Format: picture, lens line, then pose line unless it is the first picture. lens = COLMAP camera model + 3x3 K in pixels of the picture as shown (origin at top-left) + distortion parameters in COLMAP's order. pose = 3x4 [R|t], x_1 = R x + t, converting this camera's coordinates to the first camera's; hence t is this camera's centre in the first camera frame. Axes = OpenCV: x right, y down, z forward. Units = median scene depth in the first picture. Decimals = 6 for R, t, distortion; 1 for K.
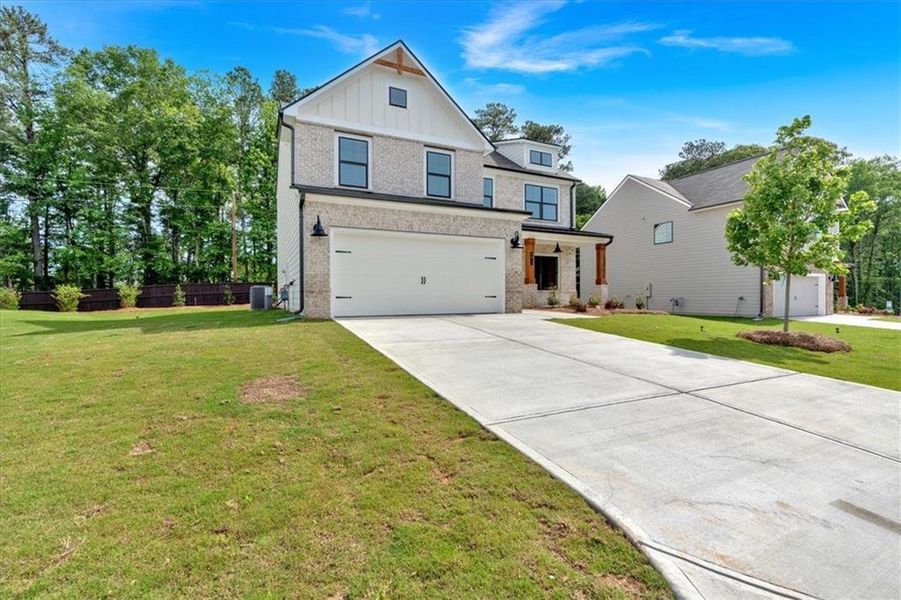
lens RADIAL K [[403.2, 0, 450.6], [0, 403.2, 298.0], [0, 0, 1]] dist [-0.005958, -0.000143]
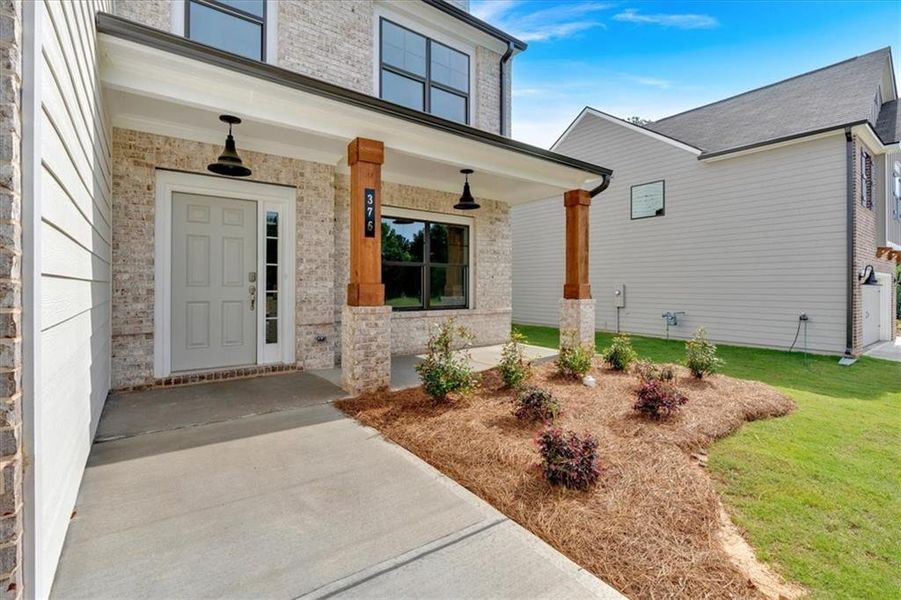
lens RADIAL K [[403.2, 0, 450.6], [0, 403.2, 298.0], [0, 0, 1]] dist [-0.005958, -0.000143]
pose [[0.981628, -0.001011, 0.190804, 0.180563], [-0.003631, 0.999706, 0.023978, -0.042075], [-0.190772, -0.024231, 0.981335, 0.640807]]
